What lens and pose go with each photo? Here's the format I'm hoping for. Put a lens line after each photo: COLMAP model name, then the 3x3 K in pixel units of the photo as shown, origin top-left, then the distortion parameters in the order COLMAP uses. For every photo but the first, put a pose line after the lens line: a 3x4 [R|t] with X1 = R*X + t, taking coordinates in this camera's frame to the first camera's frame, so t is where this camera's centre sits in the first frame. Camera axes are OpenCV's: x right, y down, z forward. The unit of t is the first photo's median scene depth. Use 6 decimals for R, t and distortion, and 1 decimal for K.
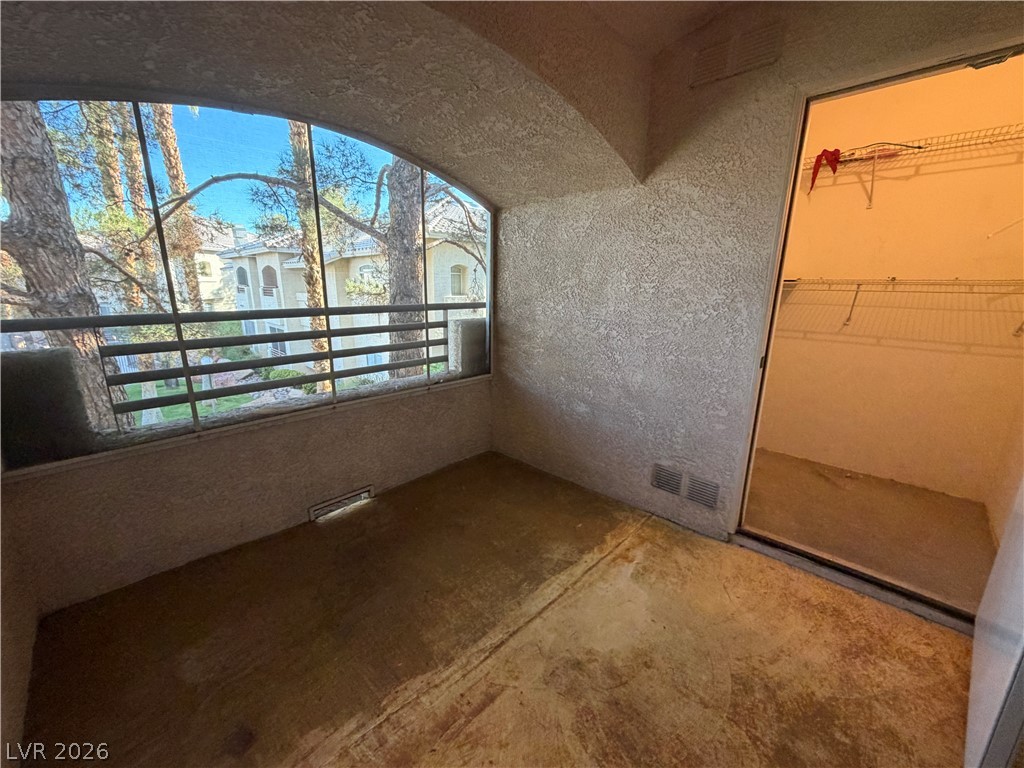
lens RADIAL K [[408.6, 0, 510.0], [0, 408.6, 385.0], [0, 0, 1]] dist [-0.001292, 0.000197]
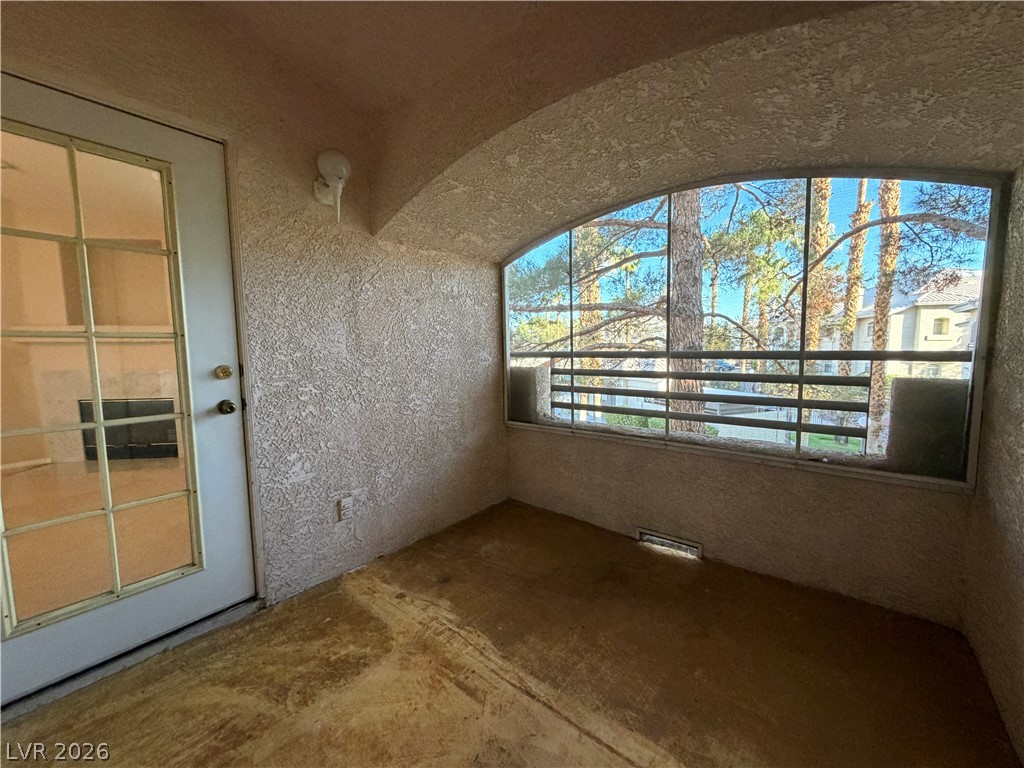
lens RADIAL K [[408.6, 0, 510.0], [0, 408.6, 385.0], [0, 0, 1]] dist [-0.001292, 0.000197]
pose [[0.099692, 0.085158, -0.991368, 0.626502], [-0.227692, 0.971847, 0.060585, -0.073504], [0.968616, 0.219687, 0.116275, 0.516407]]
